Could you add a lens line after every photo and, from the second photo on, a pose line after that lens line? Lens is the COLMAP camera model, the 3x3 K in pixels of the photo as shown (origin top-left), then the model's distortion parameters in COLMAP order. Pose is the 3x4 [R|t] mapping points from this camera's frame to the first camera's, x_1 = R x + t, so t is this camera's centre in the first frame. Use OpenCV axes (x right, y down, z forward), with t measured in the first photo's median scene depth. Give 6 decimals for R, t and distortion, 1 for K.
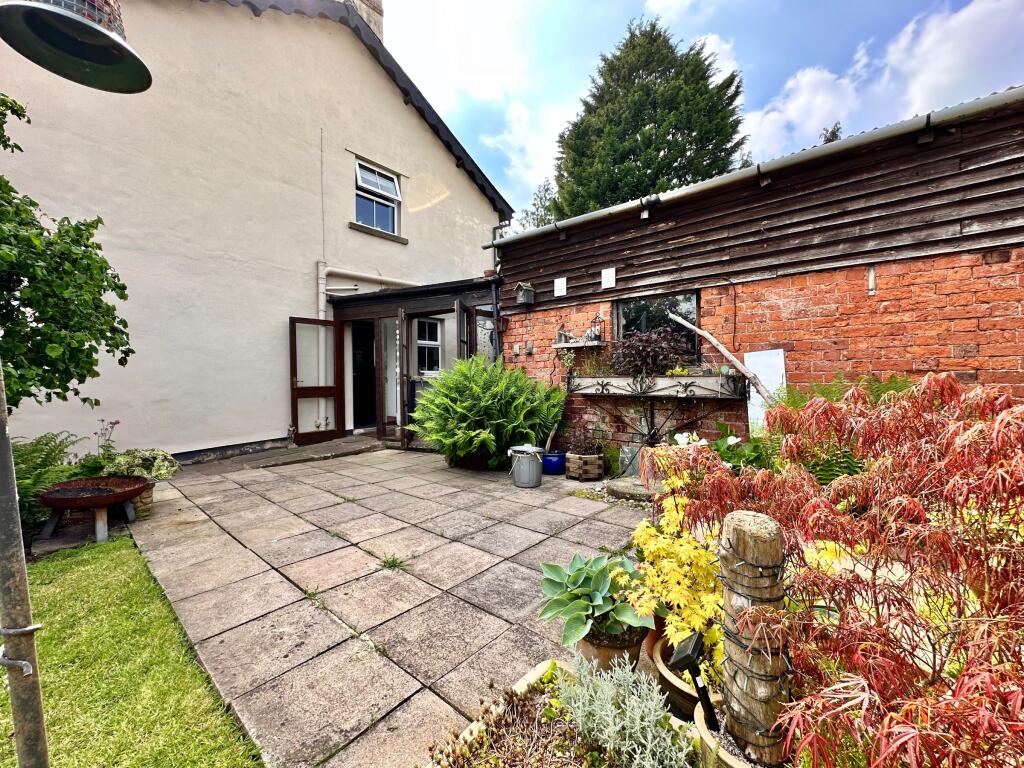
lens RADIAL K [[400.5, 0, 512.0], [0, 400.5, 384.0], [0, 0, 1]] dist [0.000247, 0.000183]
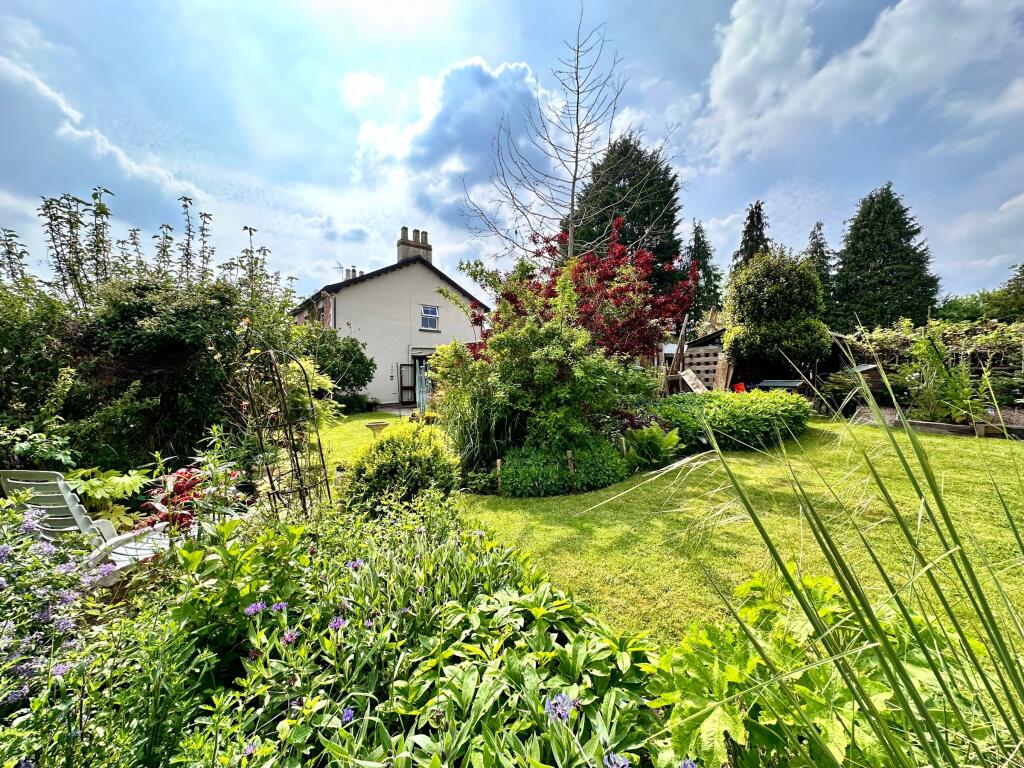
lens RADIAL K [[400.5, 0, 512.0], [0, 400.5, 384.0], [0, 0, 1]] dist [0.000247, 0.000183]
pose [[0.981720, 0.006899, -0.190206, 0.777539], [-0.008756, 0.999922, -0.008925, 0.006307], [0.190129, 0.010427, 0.981704, -1.652691]]
